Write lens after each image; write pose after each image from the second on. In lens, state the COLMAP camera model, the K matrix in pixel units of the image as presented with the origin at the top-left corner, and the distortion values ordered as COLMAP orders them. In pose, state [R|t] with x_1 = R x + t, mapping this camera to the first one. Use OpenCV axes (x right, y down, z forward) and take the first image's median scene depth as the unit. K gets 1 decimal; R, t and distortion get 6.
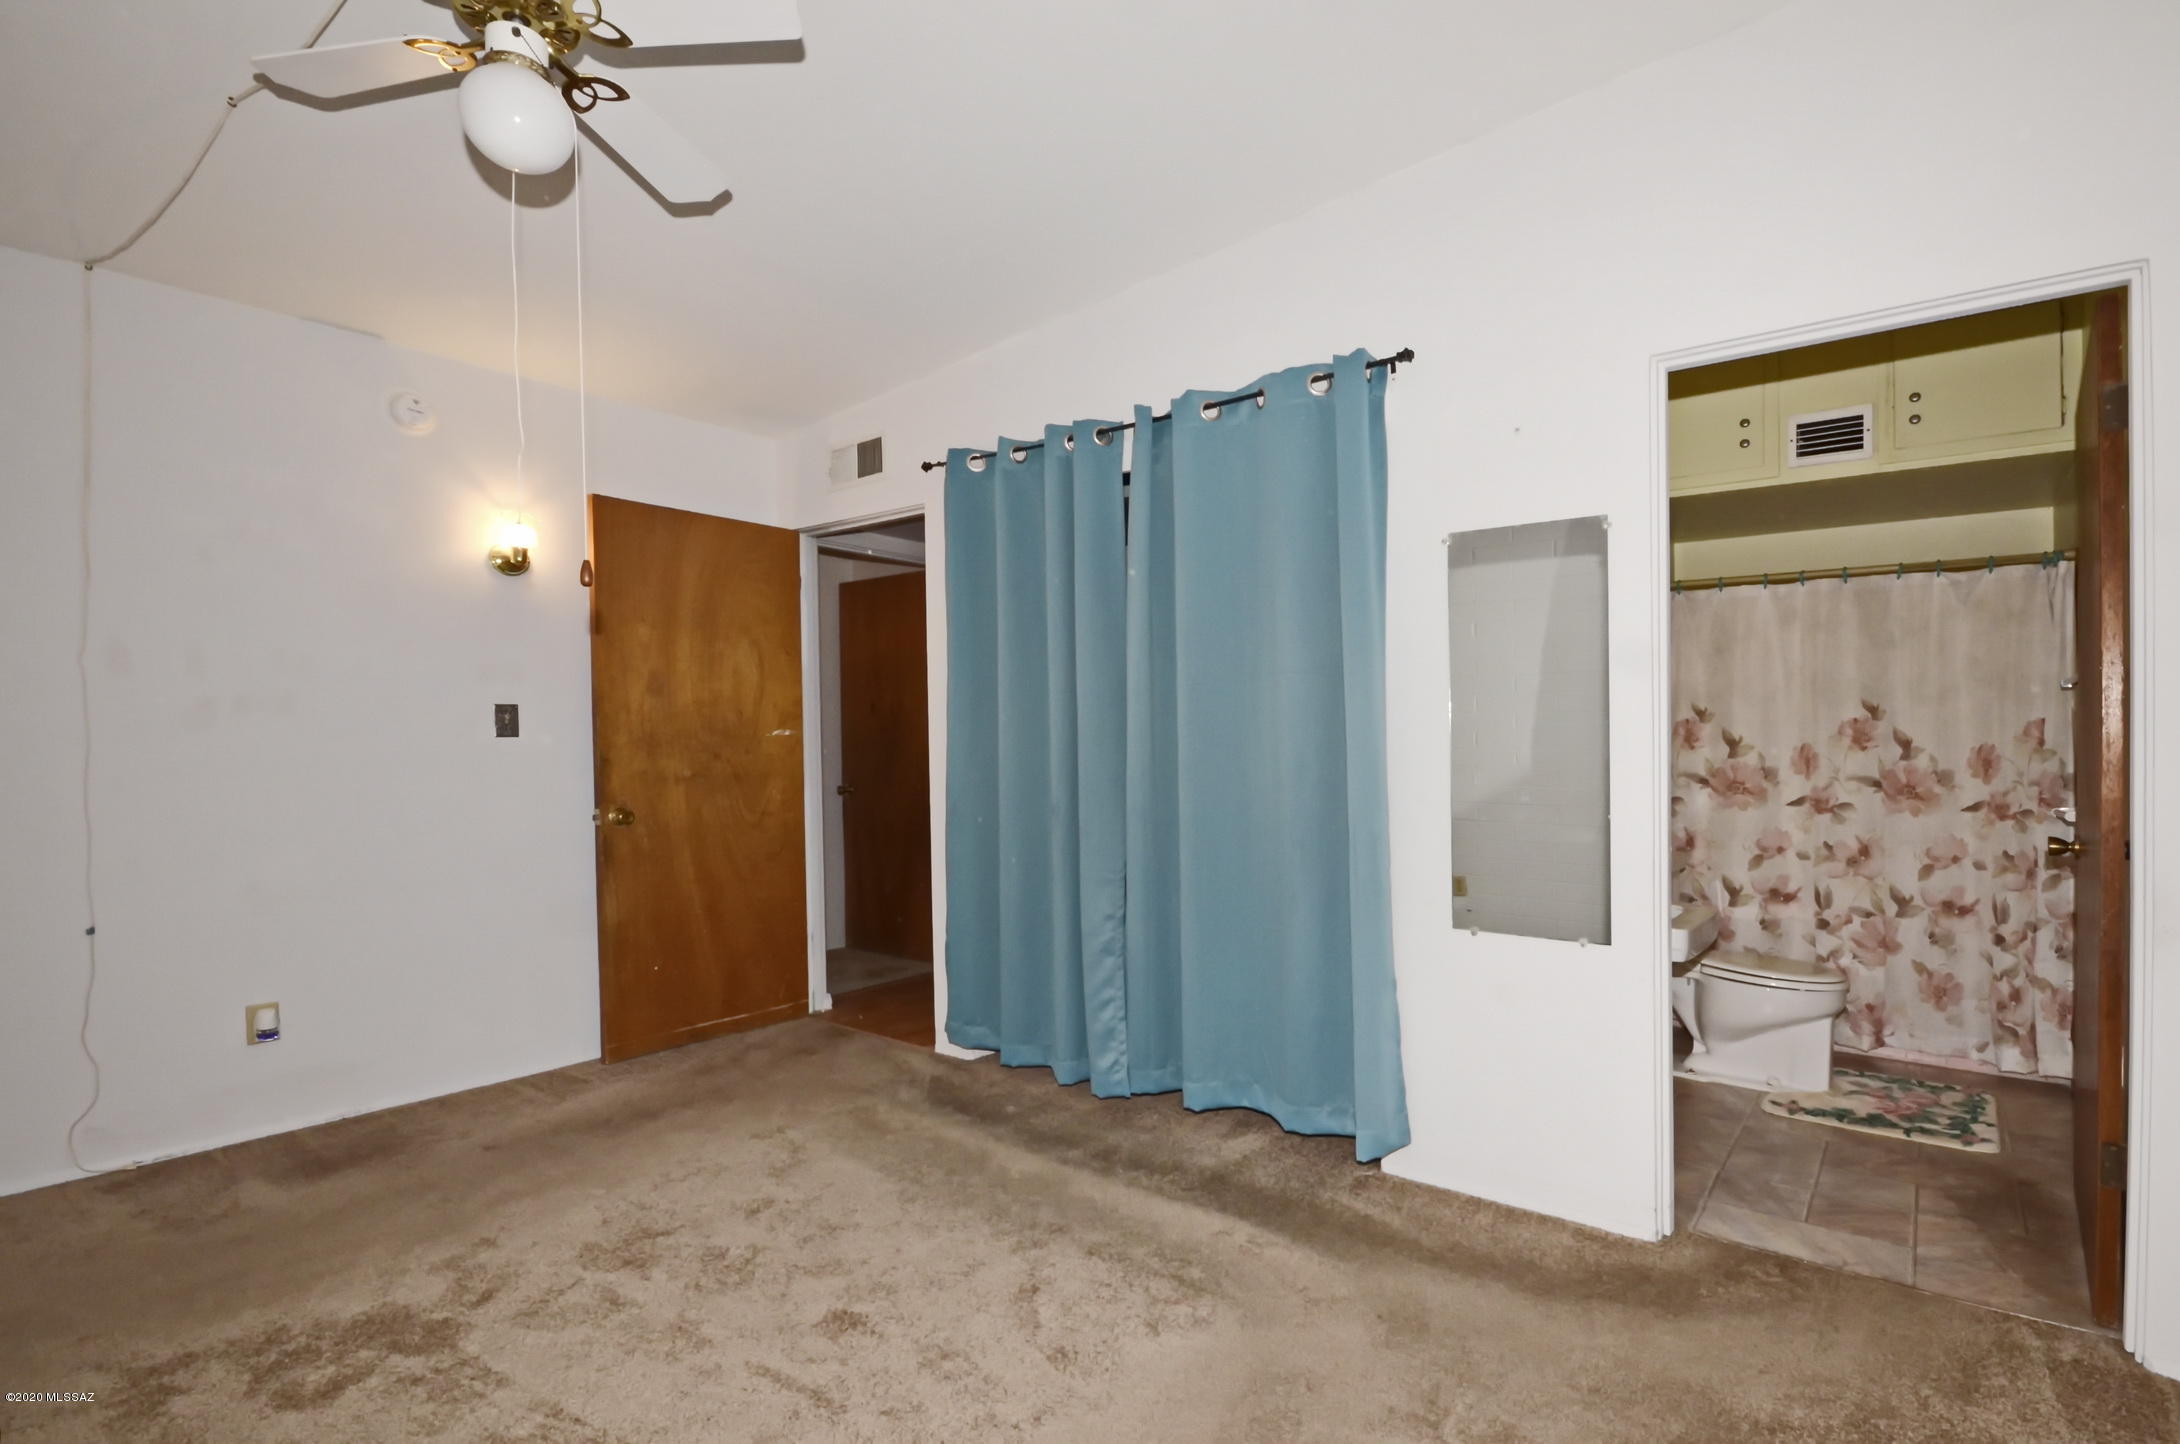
lens RADIAL K [[973.7, 0, 1081.0], [0, 973.7, 731.0], [0, 0, 1]] dist [-0.001475, -0.000186]
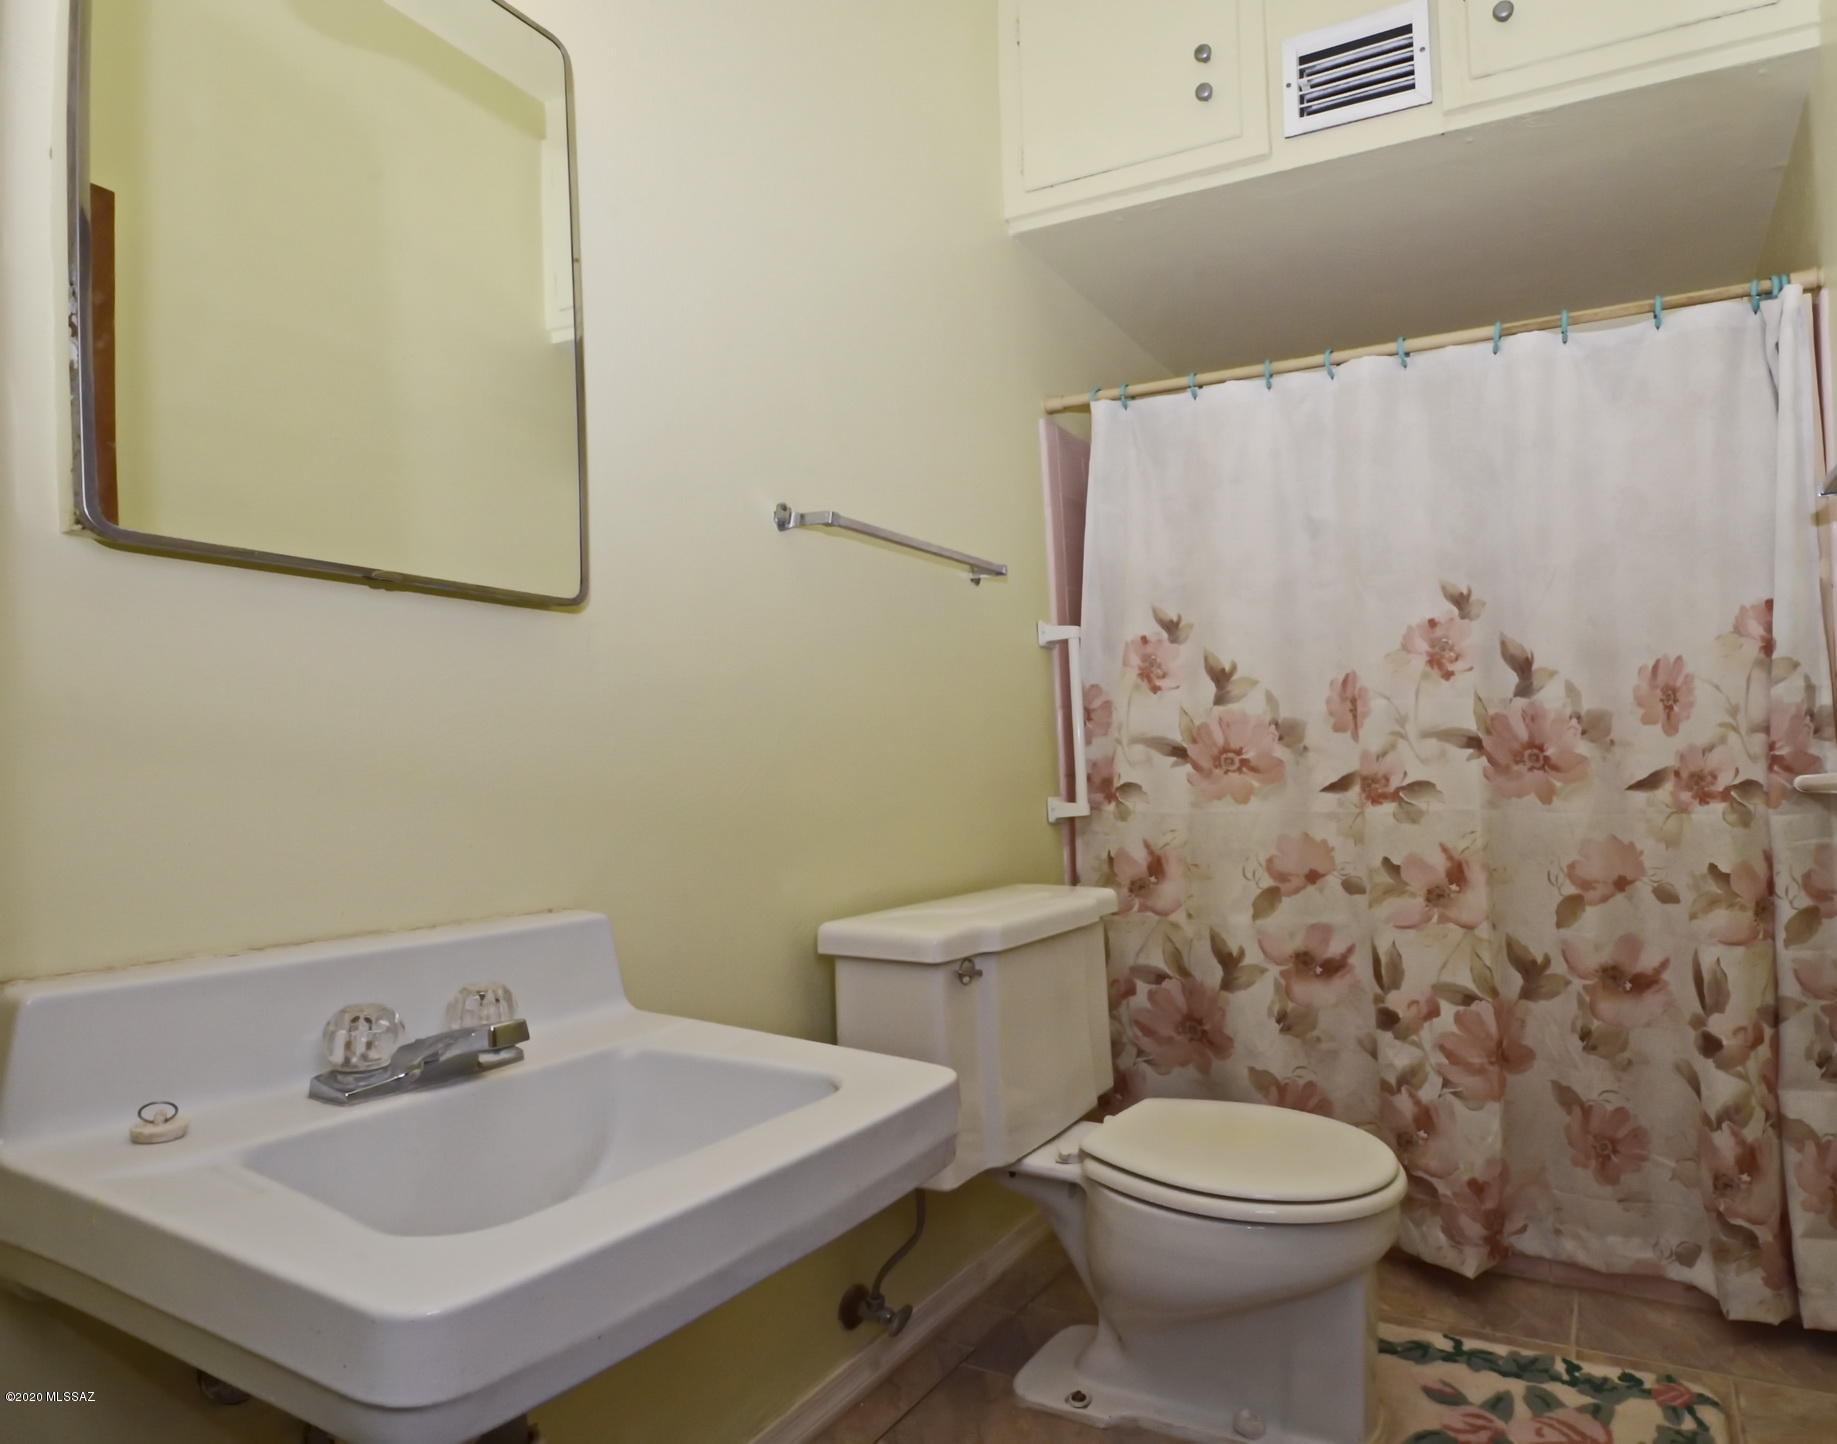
lens RADIAL K [[948.6, 0, 918.5], [0, 948.6, 742.1], [0, 0, 1]] dist [-0.012689, 0.008208]
pose [[0.995912, -0.024220, 0.087026, 0.483245], [0.026791, 0.999235, -0.028500, 0.060919], [-0.086269, 0.030715, 0.995798, 0.527913]]
